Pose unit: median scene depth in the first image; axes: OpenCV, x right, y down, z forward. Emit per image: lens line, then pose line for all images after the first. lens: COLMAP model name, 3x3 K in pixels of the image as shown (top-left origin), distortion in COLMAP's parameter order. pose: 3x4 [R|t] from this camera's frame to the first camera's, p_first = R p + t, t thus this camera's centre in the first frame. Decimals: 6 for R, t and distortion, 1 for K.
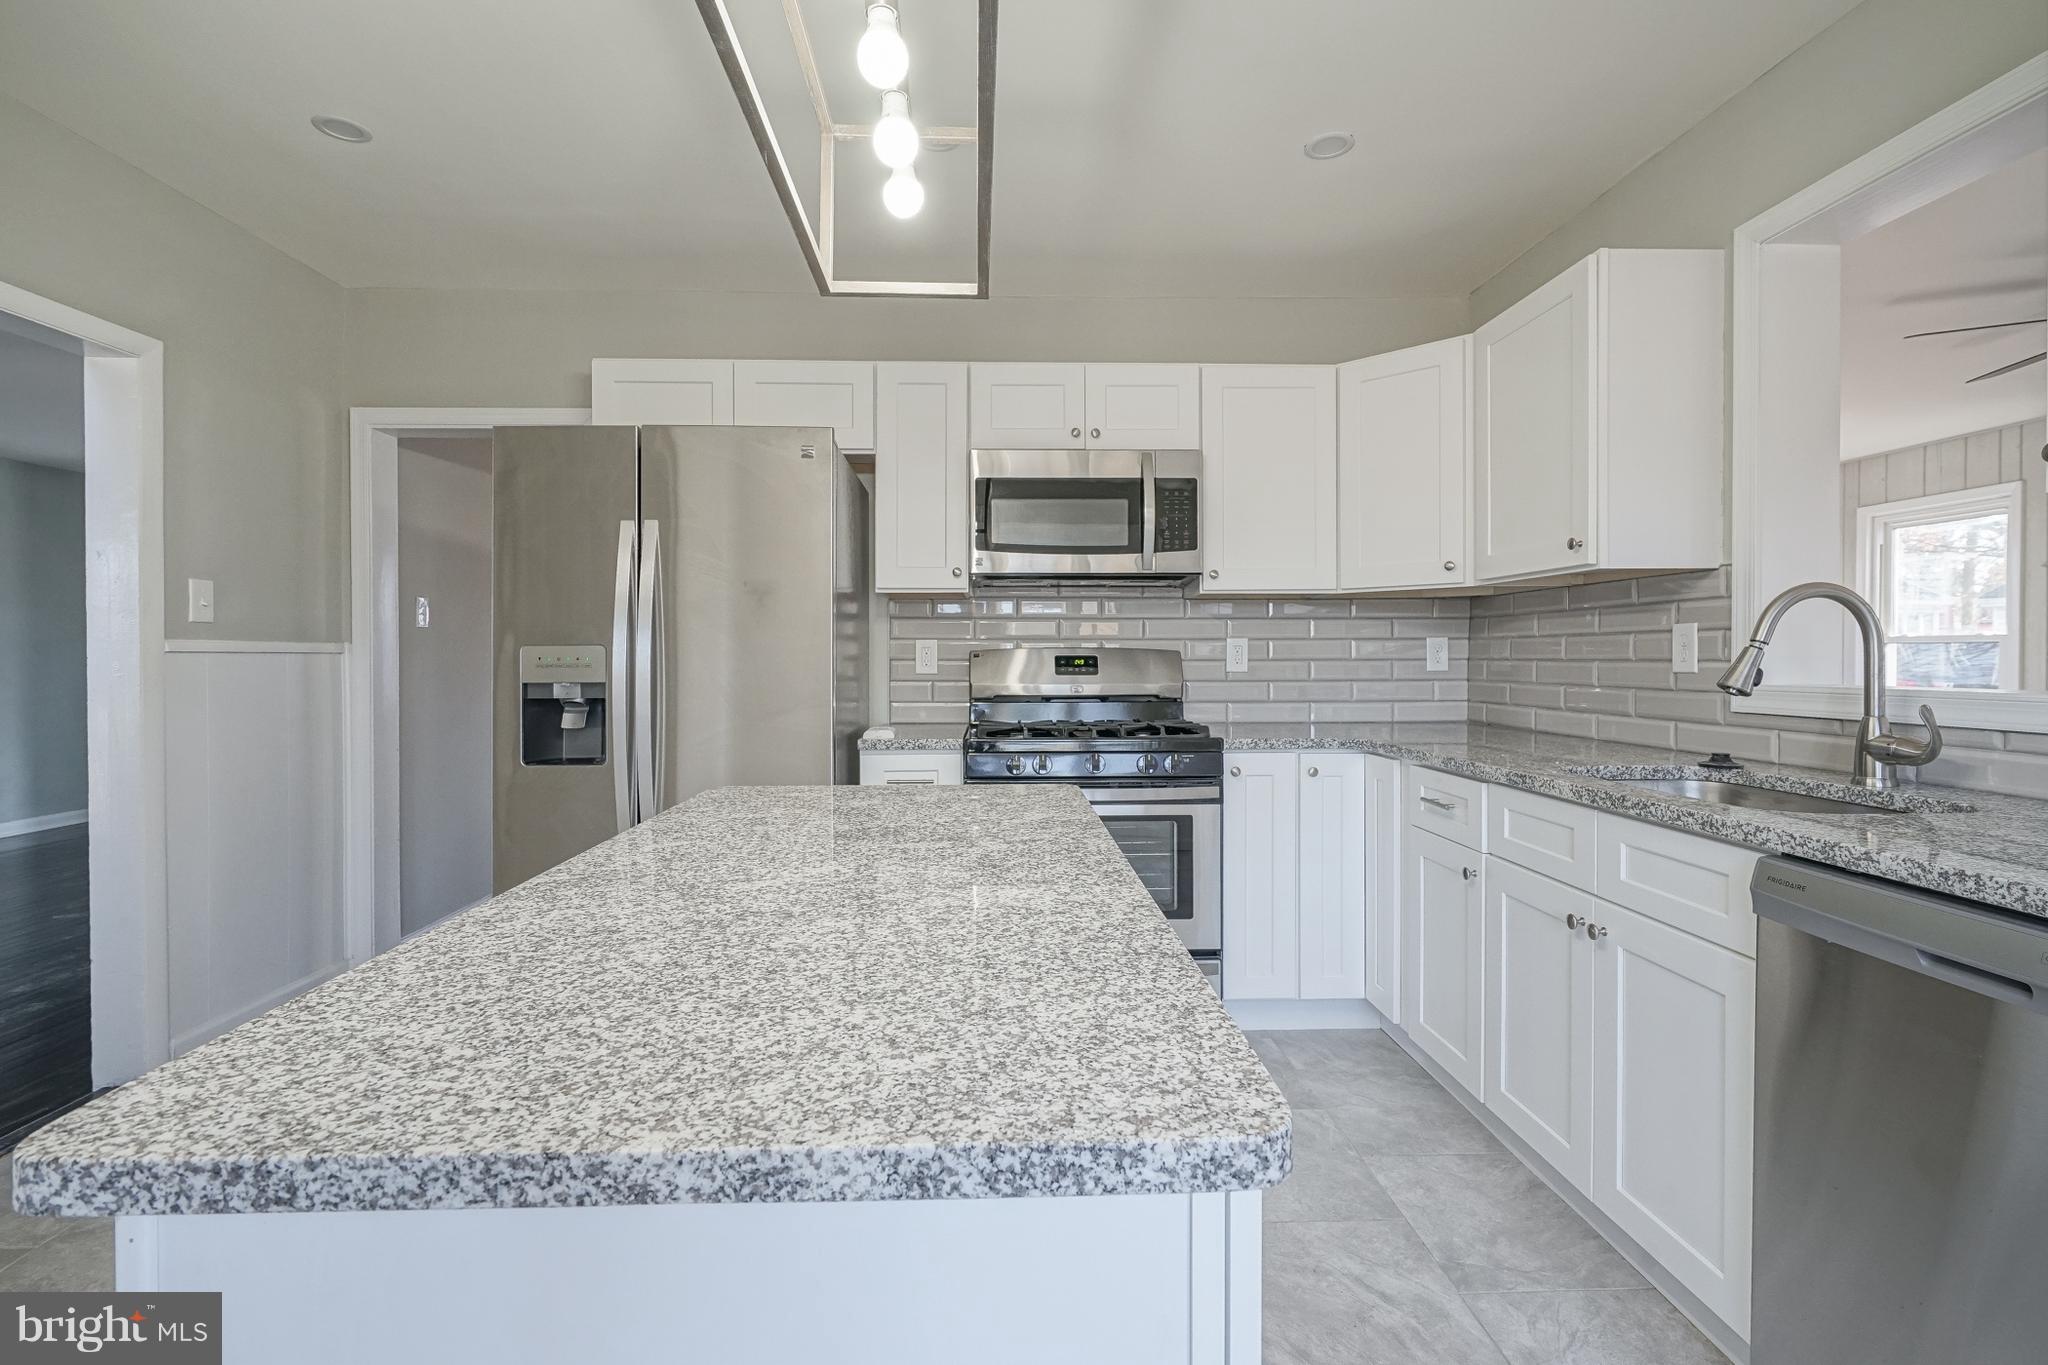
lens RADIAL K [[921.3, 0, 1028.3], [0, 921.3, 673.9], [0, 0, 1]] dist [-0.009965, 0.004977]
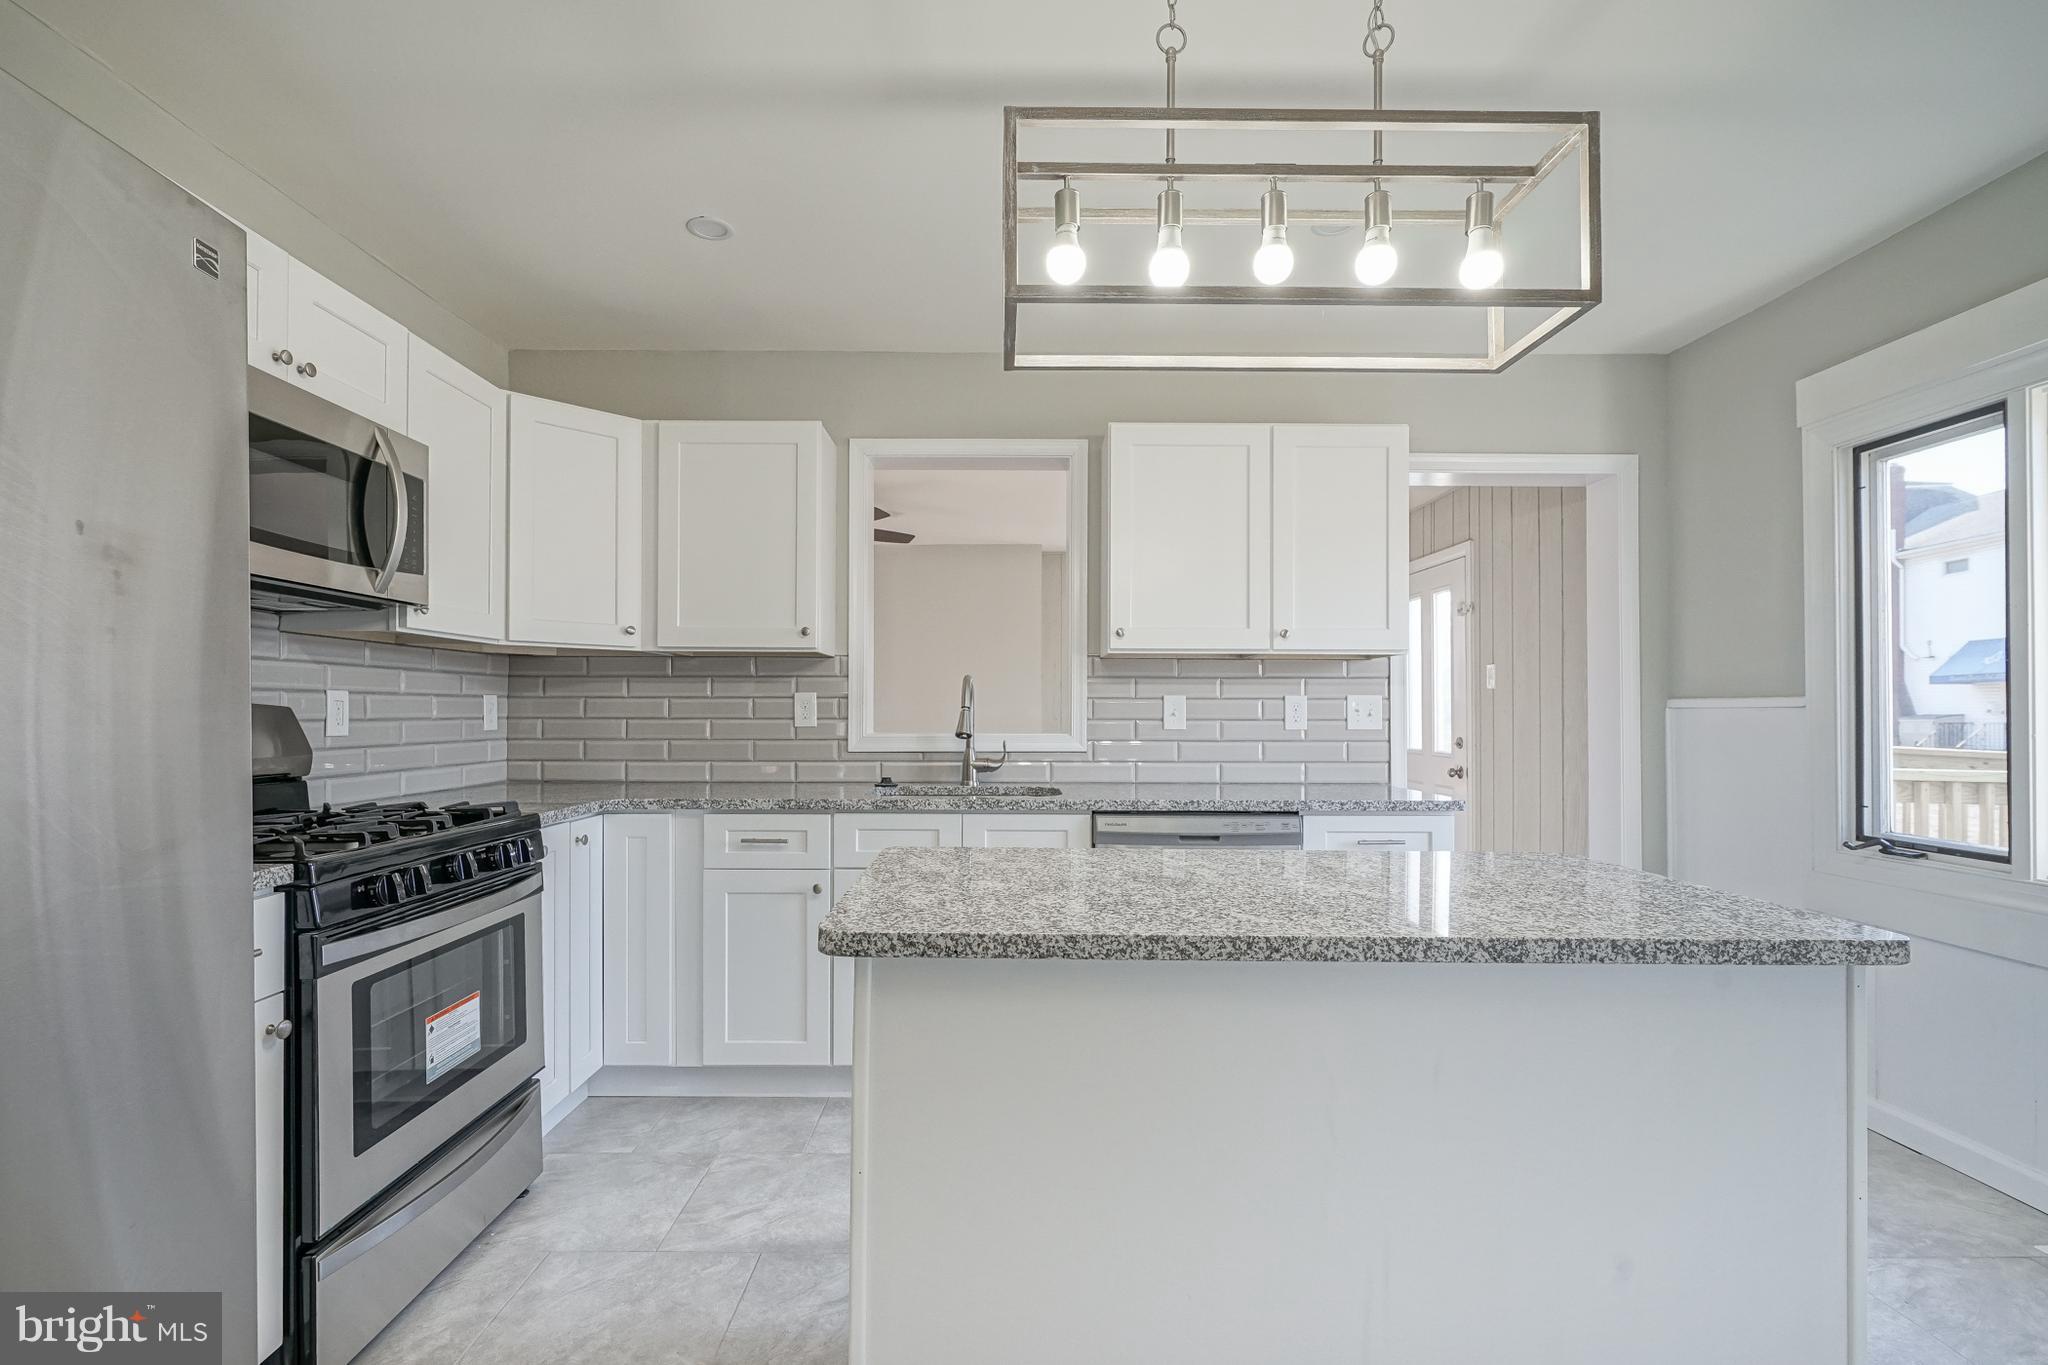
lens RADIAL K [[926.8, 0, 996.3], [0, 926.8, 710.5], [0, 0, 1]] dist [-0.001177, 0.000049]
pose [[0.050375, 0.004284, 0.998721, -0.692149], [0.016880, 0.999844, -0.005141, -0.014021], [-0.998588, 0.017117, 0.050295, 0.612681]]
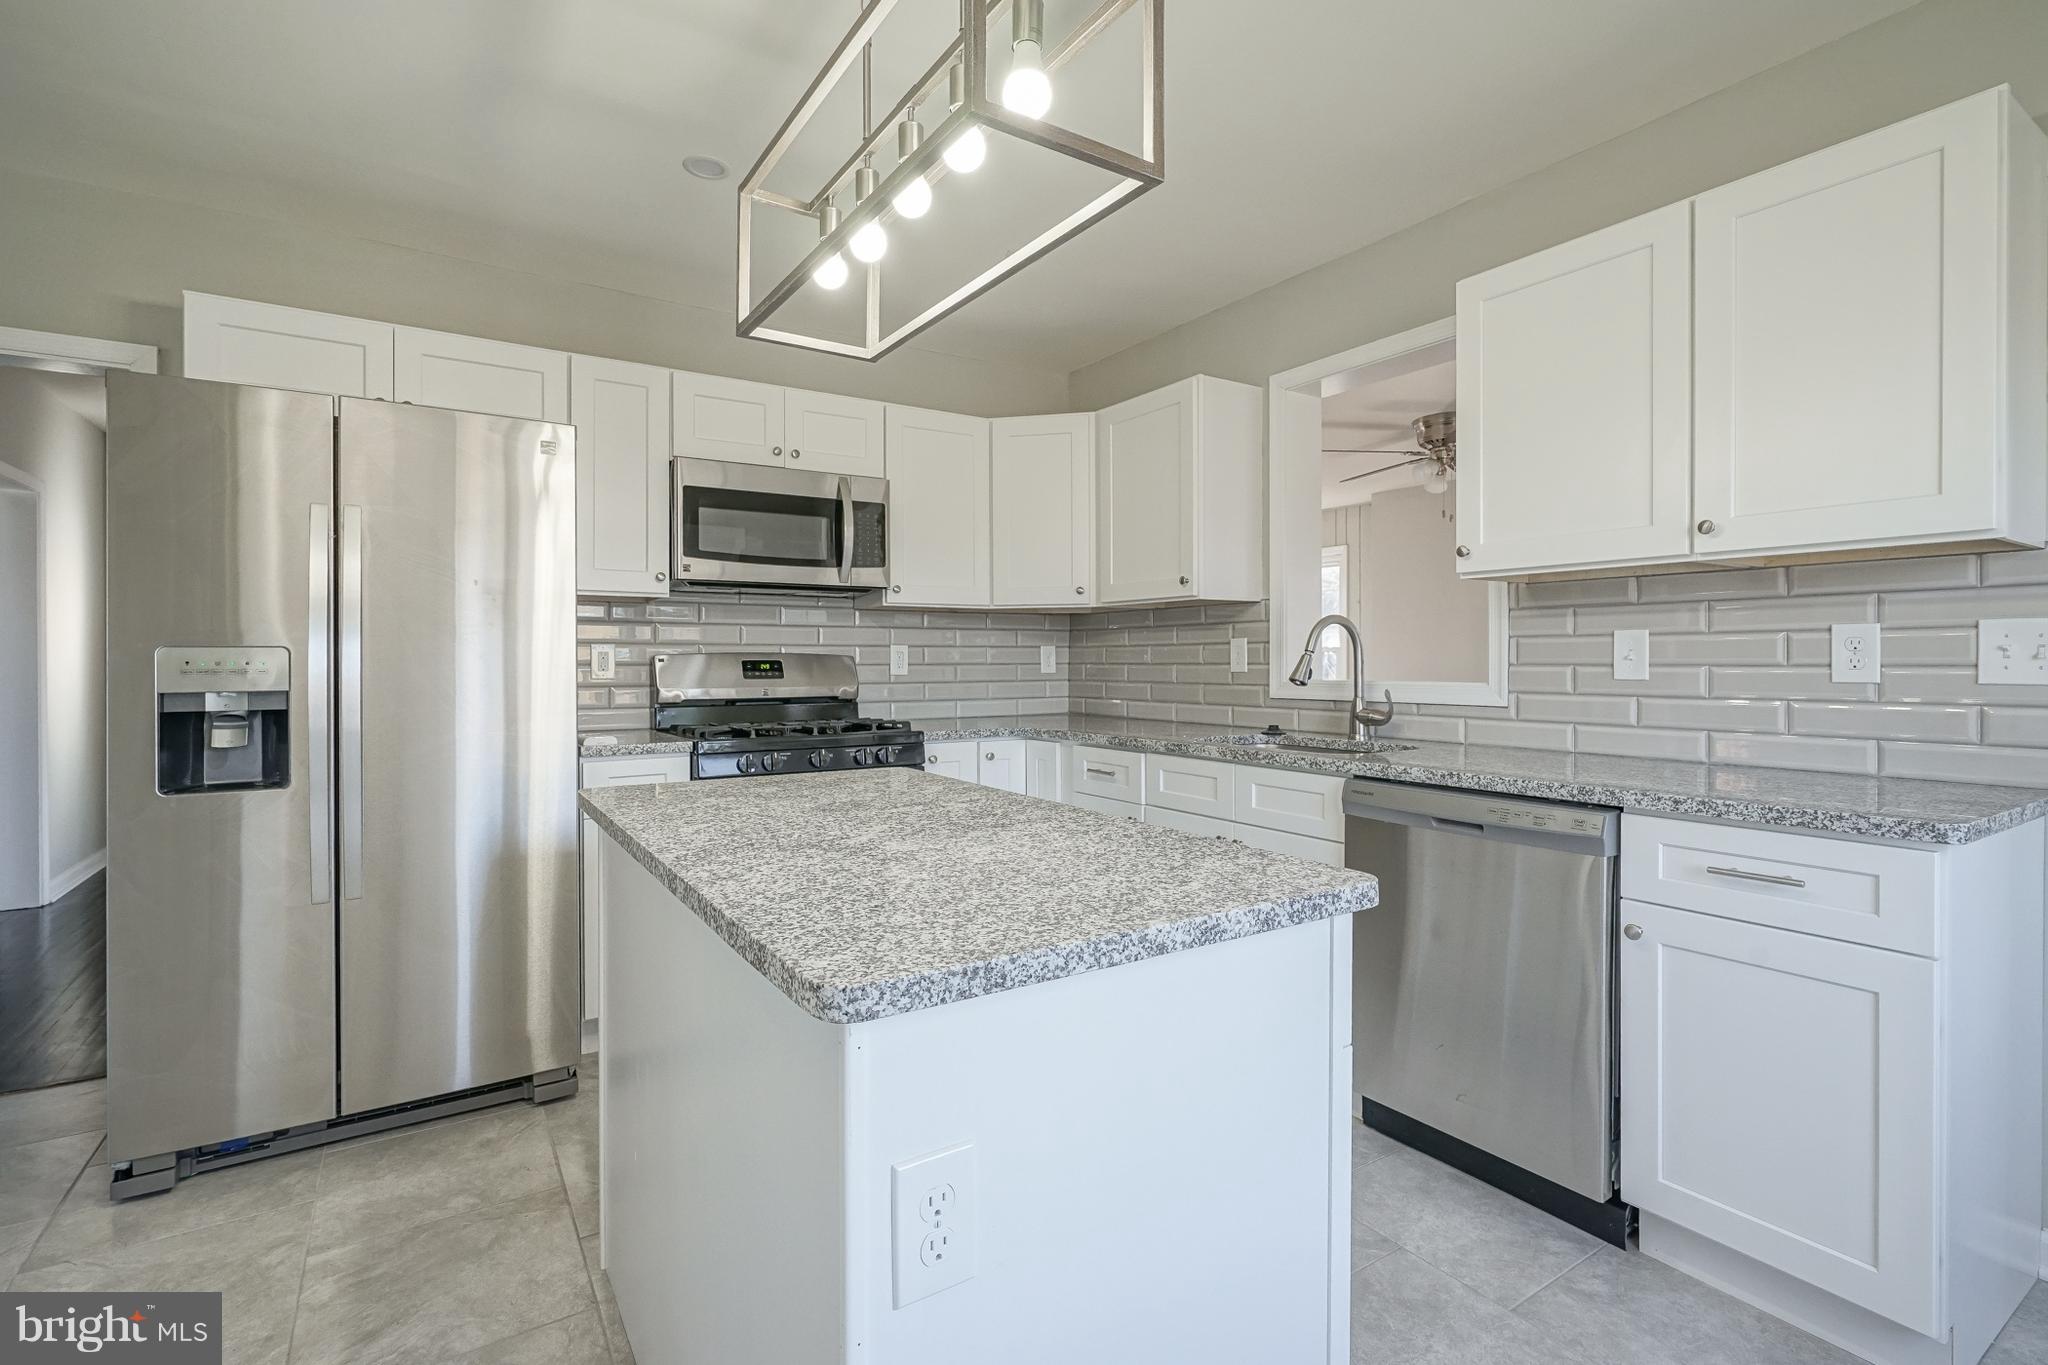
lens RADIAL K [[931.7, 0, 1031.3], [0, 931.7, 674.5], [0, 0, 1]] dist [-0.000980, 0.000247]
pose [[0.857602, -0.006669, 0.514270, -0.314315], [0.009914, 0.999945, -0.003565, 0.004160], [-0.514218, 0.008156, 0.857621, -0.092300]]
